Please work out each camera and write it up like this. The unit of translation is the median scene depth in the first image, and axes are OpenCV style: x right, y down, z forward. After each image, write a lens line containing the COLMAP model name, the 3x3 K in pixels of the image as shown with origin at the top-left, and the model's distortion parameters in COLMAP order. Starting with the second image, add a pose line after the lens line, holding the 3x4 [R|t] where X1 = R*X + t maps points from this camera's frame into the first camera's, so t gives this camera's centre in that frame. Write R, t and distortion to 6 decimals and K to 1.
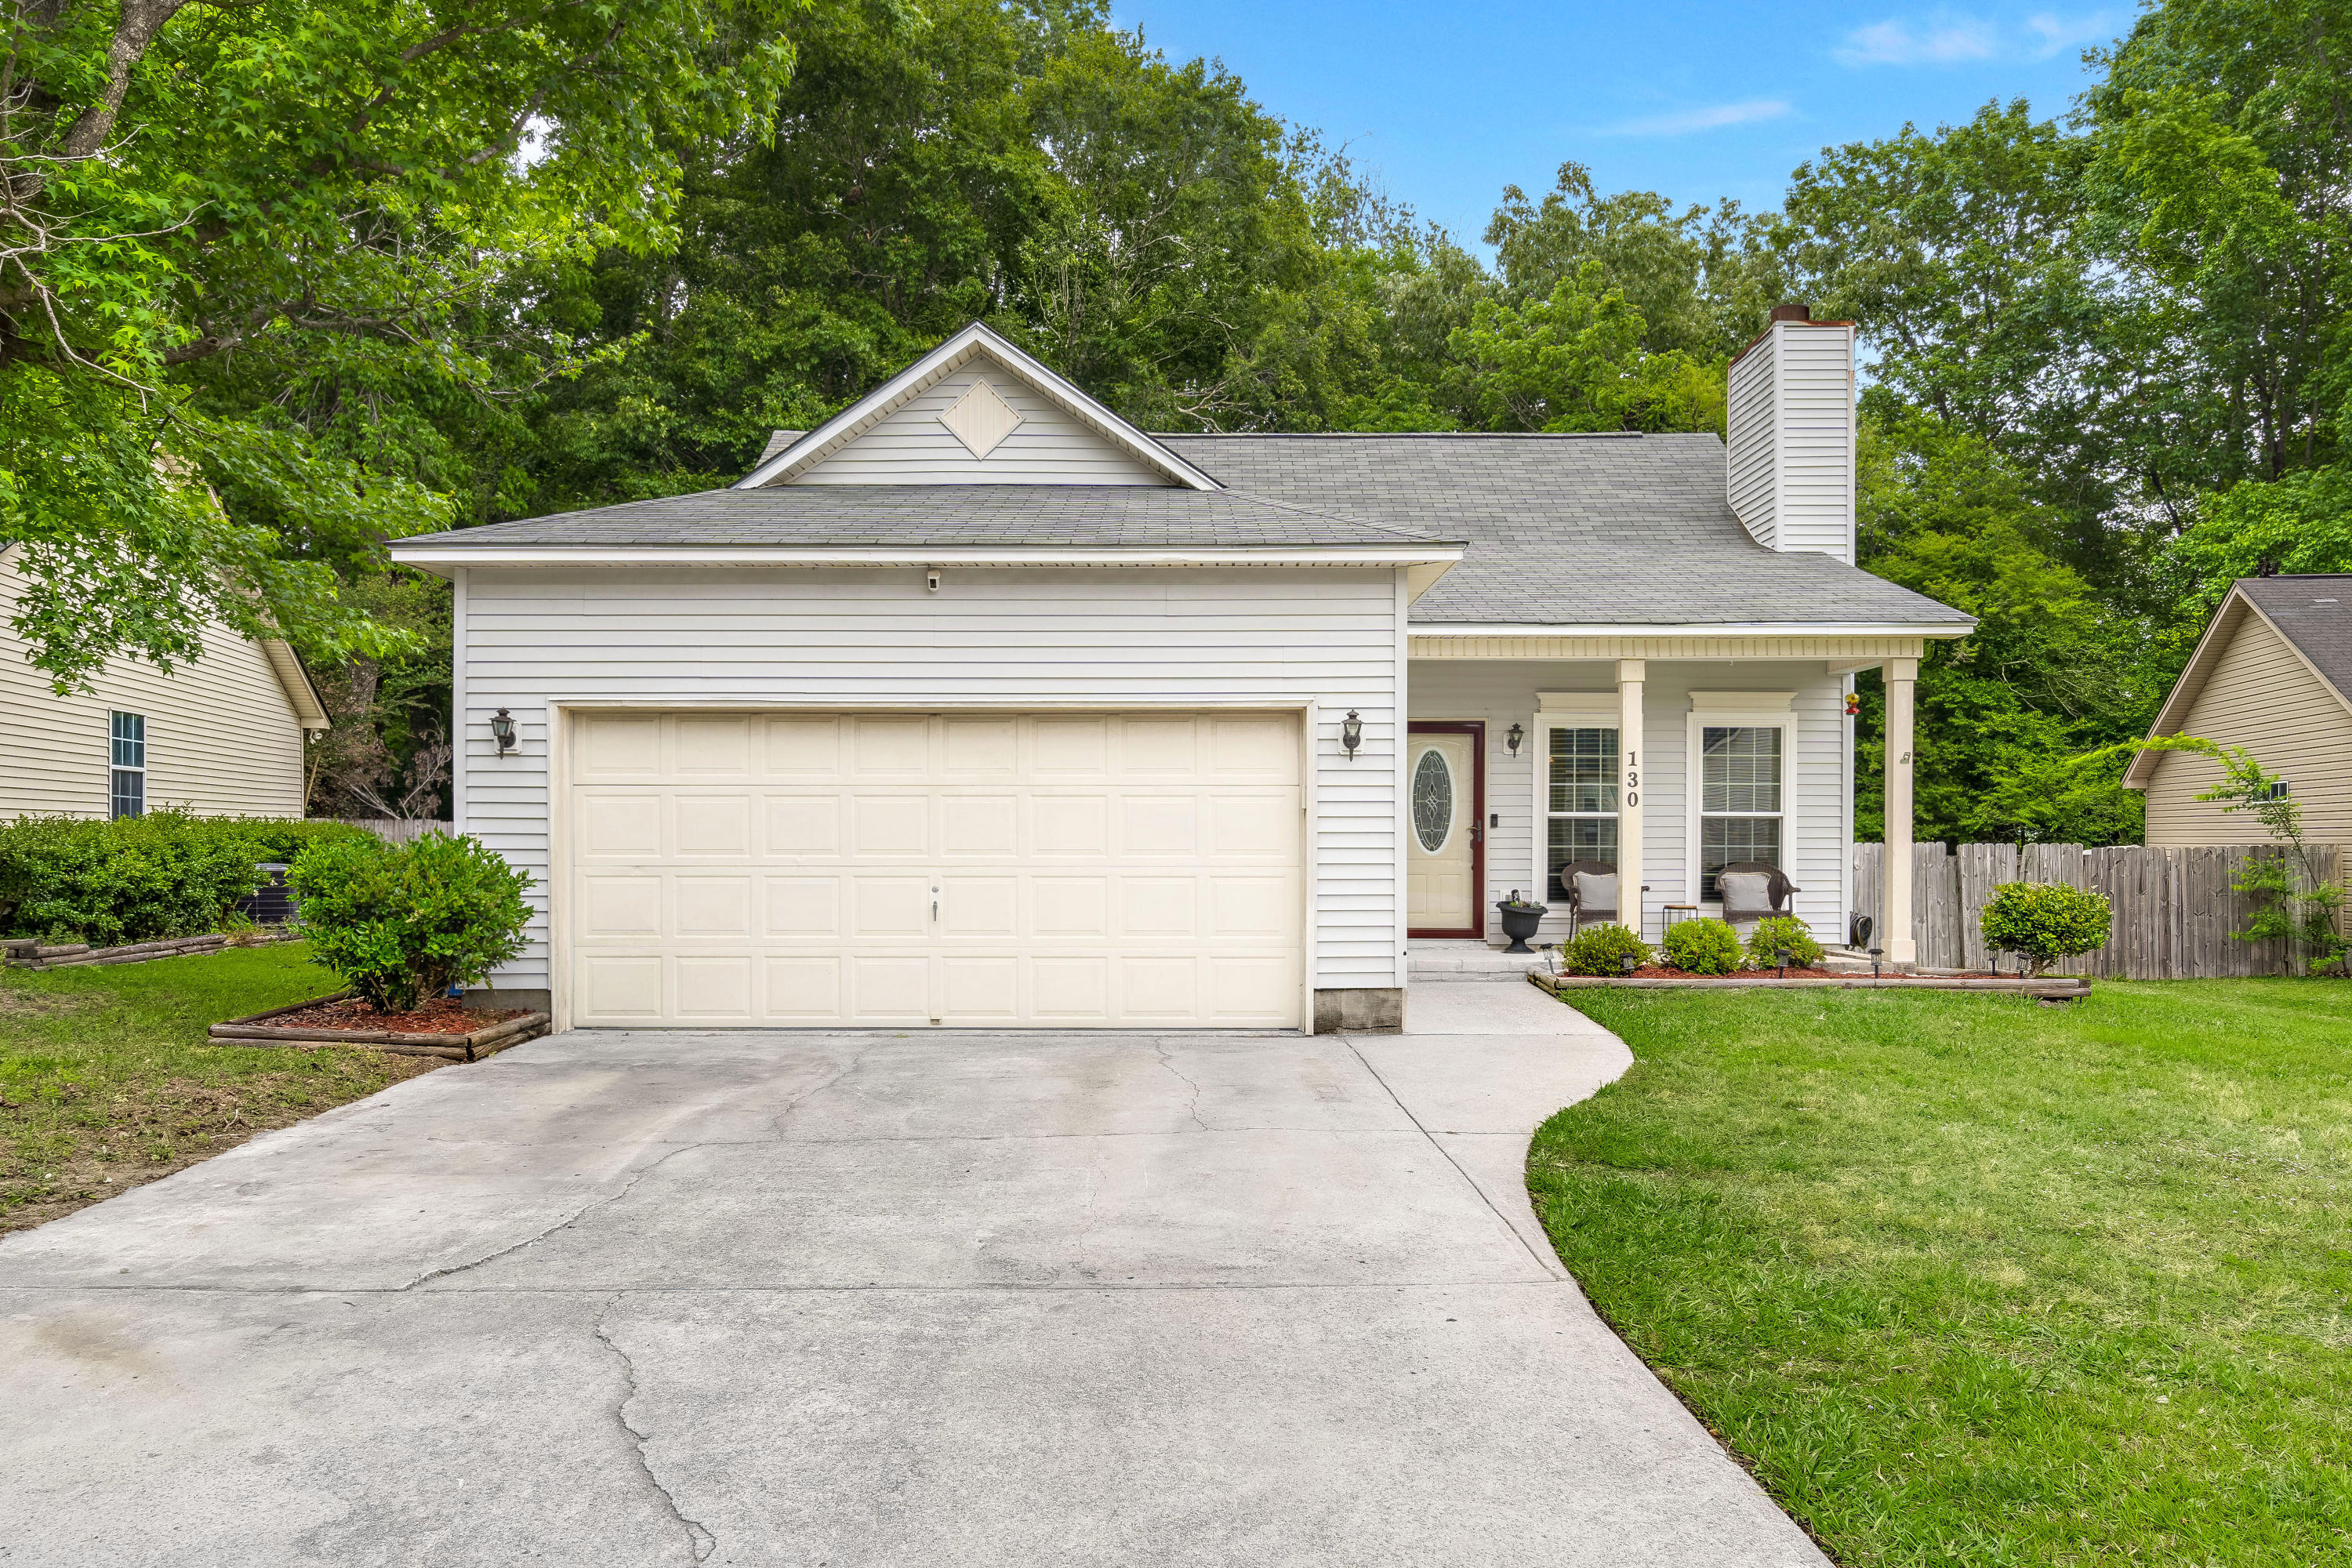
lens RADIAL K [[1660.5, 0, 1185.9], [0, 1660.5, 825.5], [0, 0, 1]] dist [0.019583, -0.001990]
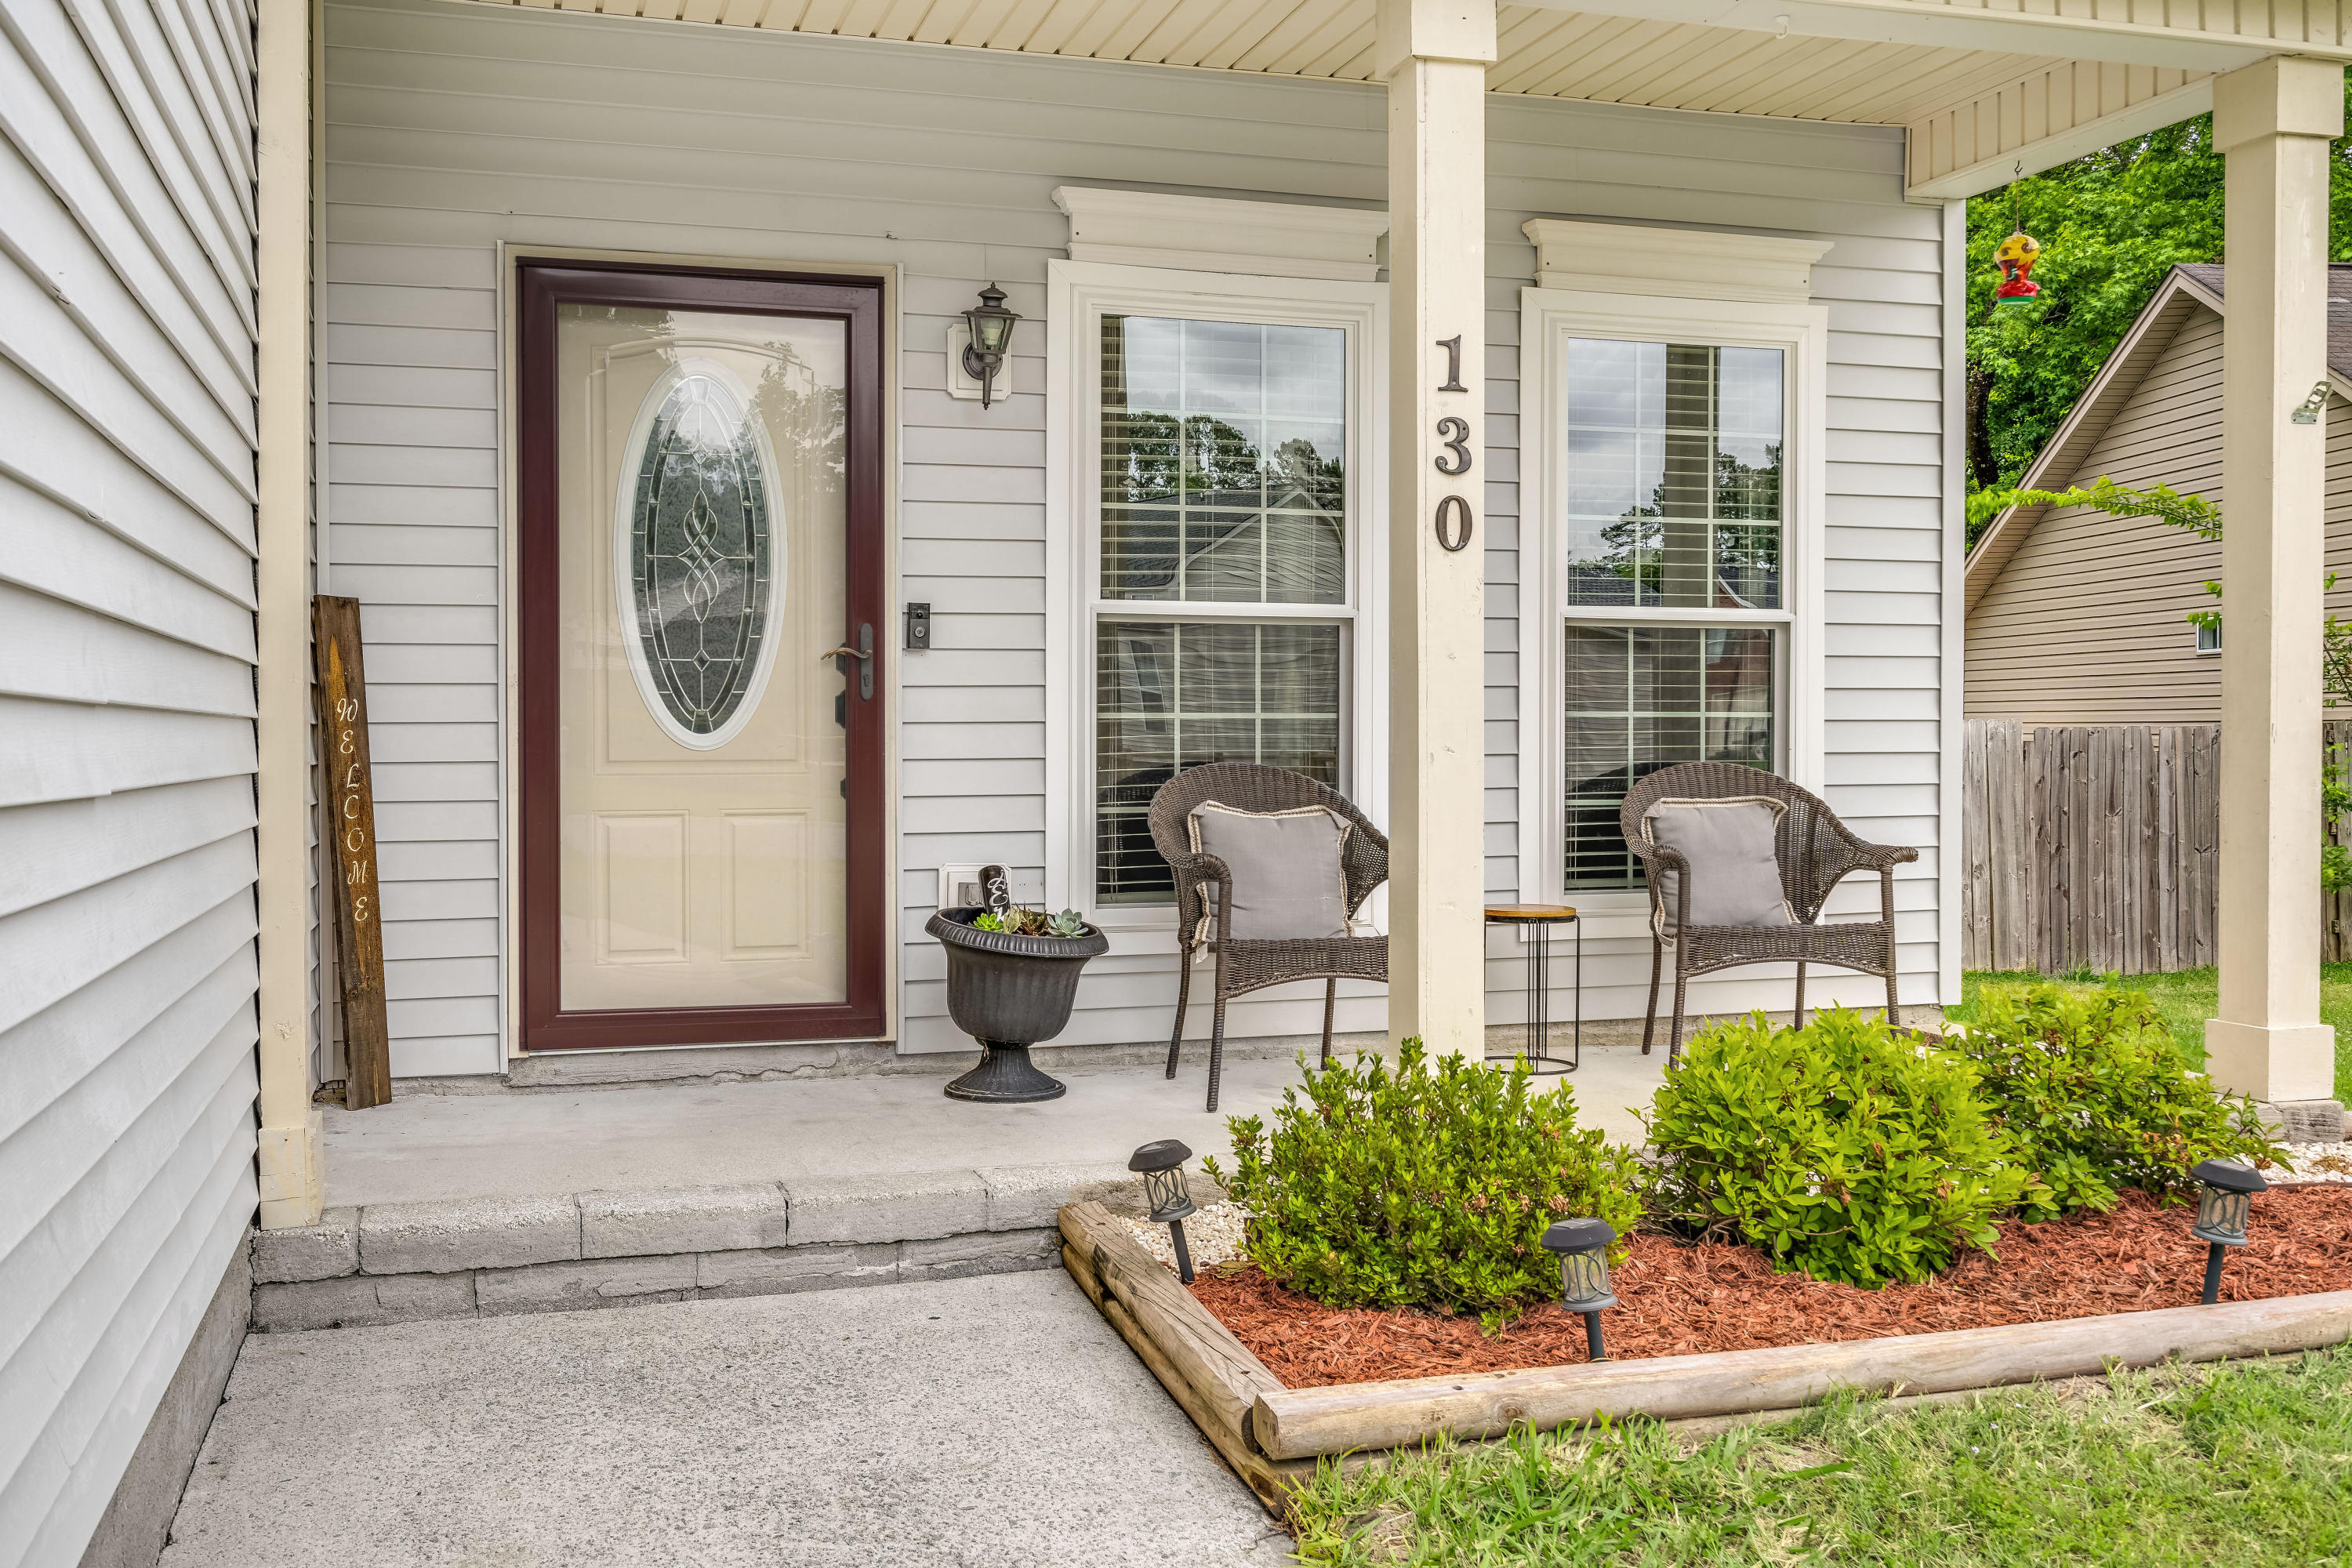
lens RADIAL K [[2194.5, 0, 1172.5], [0, 2194.5, 782.2], [0, 0, 1]] dist [0.005778, 0.000000]
pose [[0.955408, -0.009631, 0.295133, 0.117466], [-0.000012, 0.999467, 0.032654, 0.012161], [-0.295290, -0.031202, 0.954898, 0.635478]]
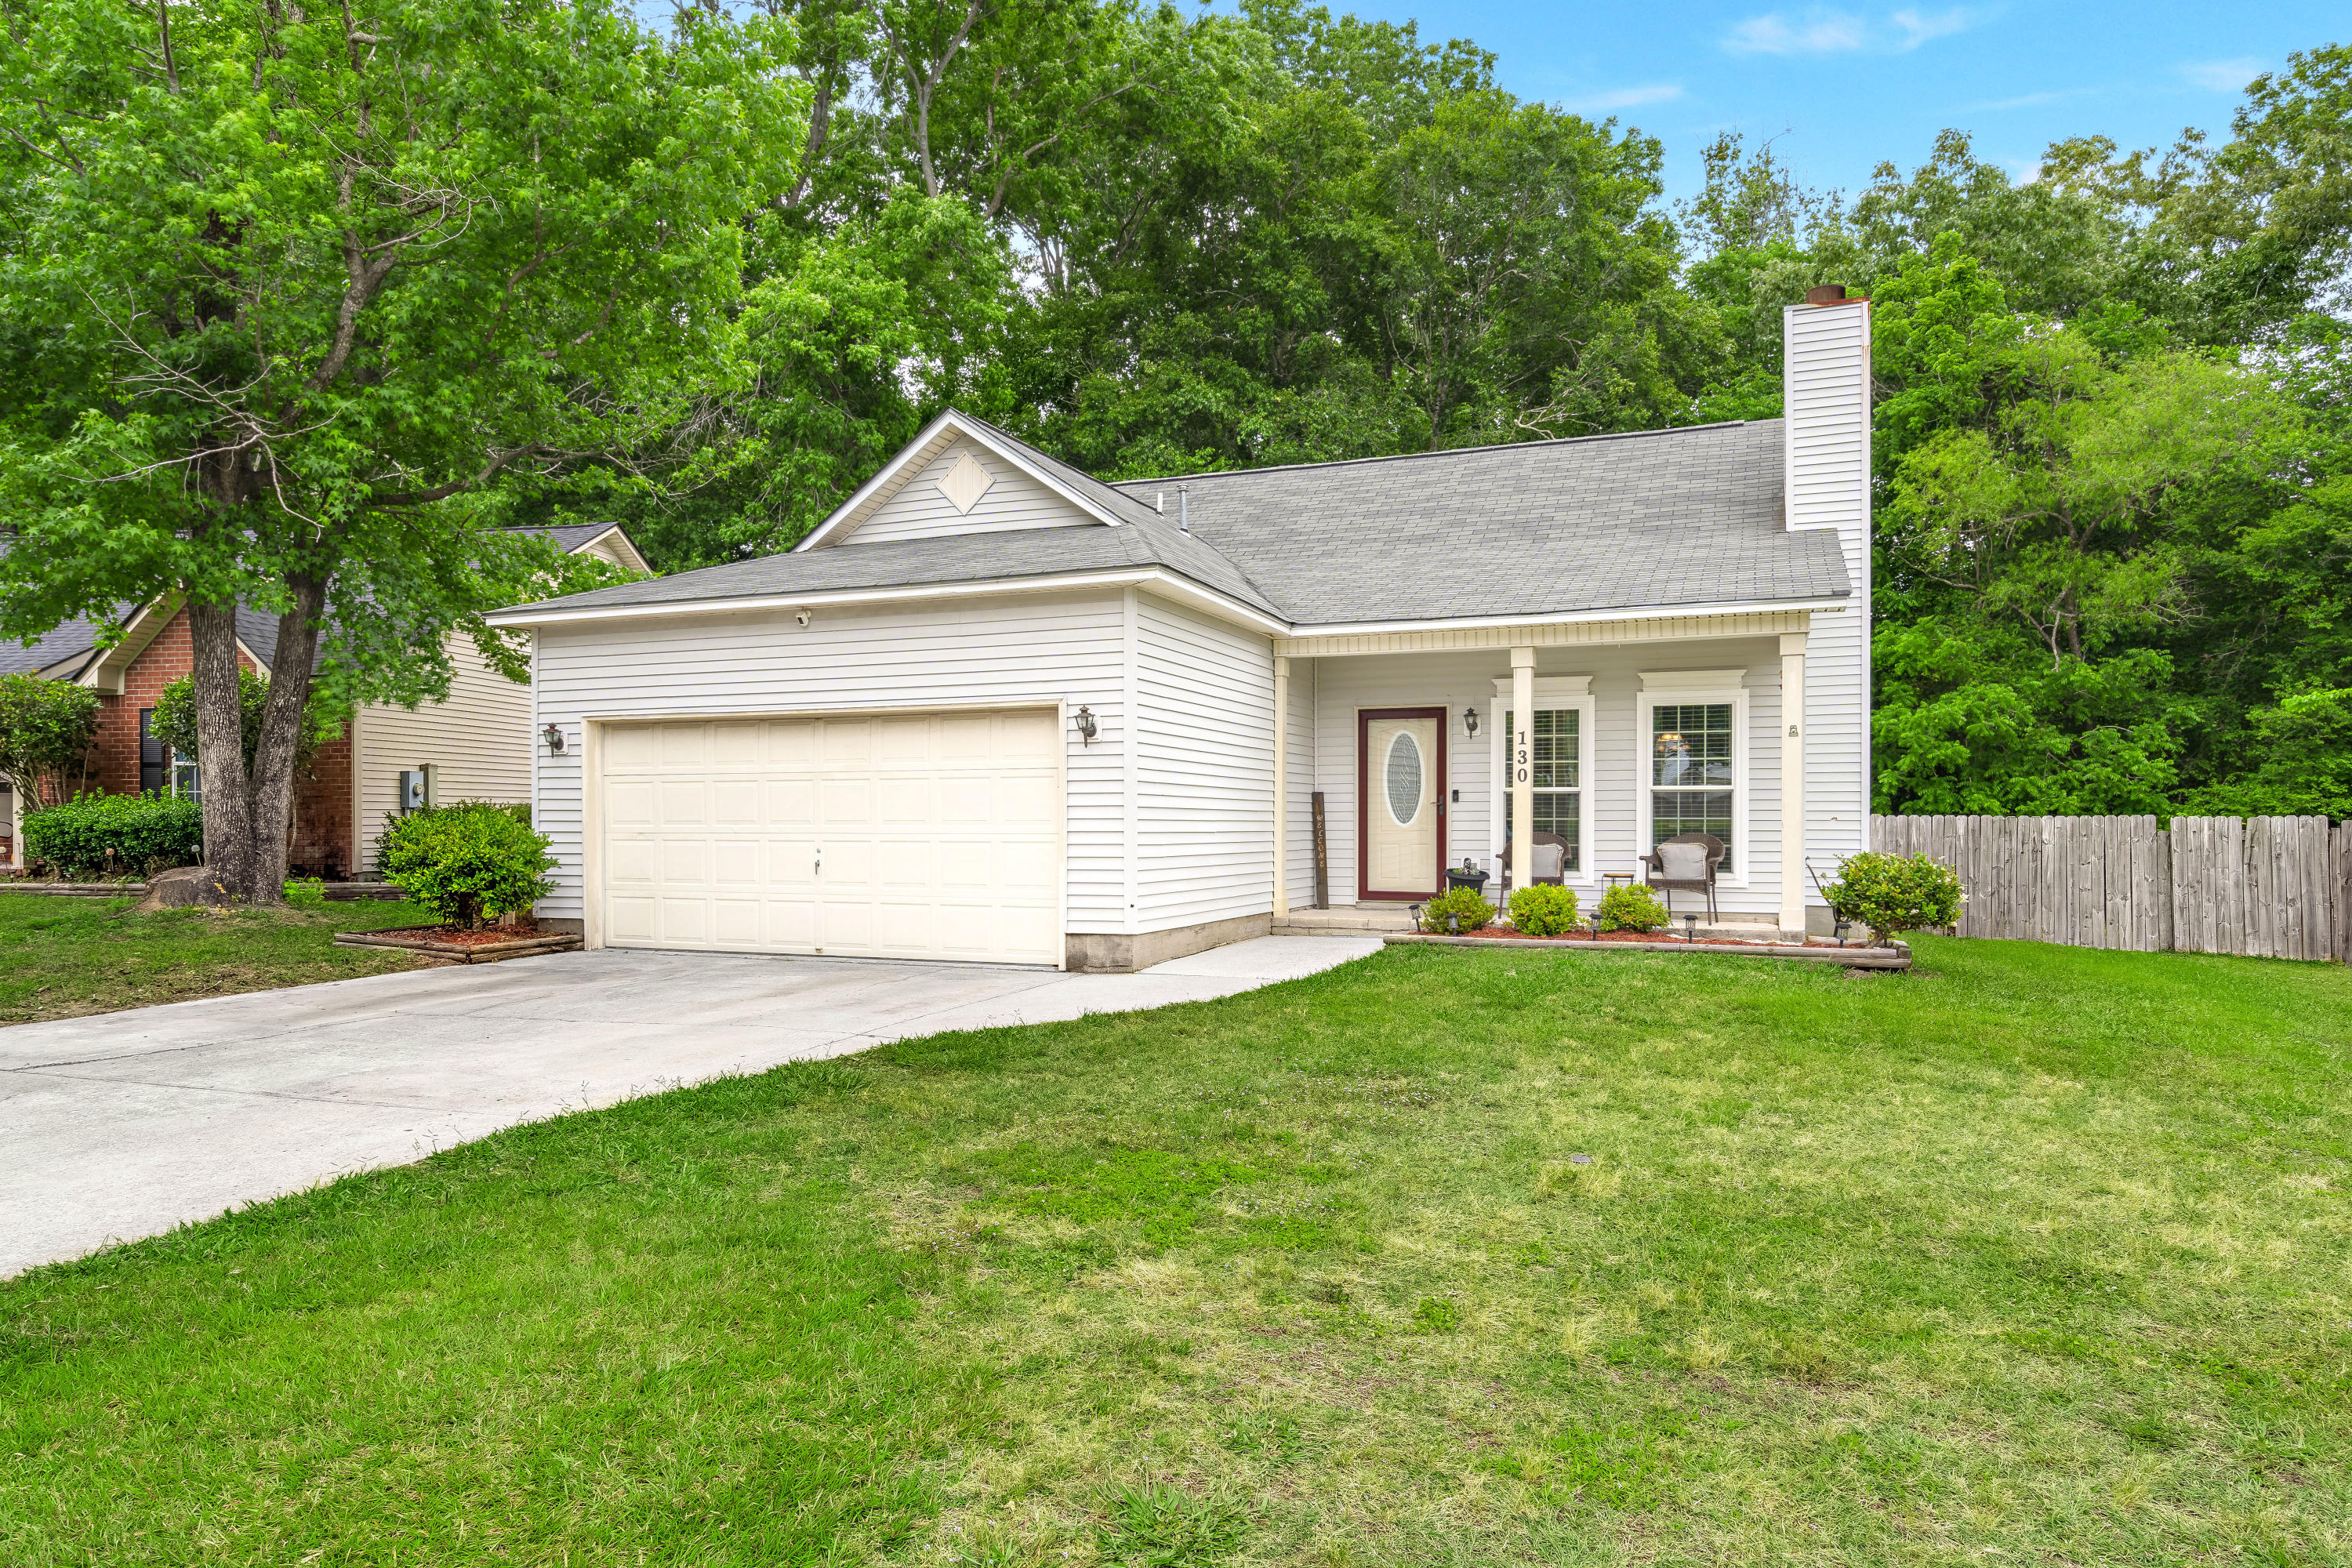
lens RADIAL K [[1472.4, 0, 1171.5], [0, 1472.4, 807.3], [0, 0, 1]] dist [0.022699, 0.004941]
pose [[0.924324, -0.004769, -0.381578, 0.395292], [0.005389, 0.999985, 0.000556, 0.003308], [0.381570, -0.002570, 0.924337, 0.014835]]
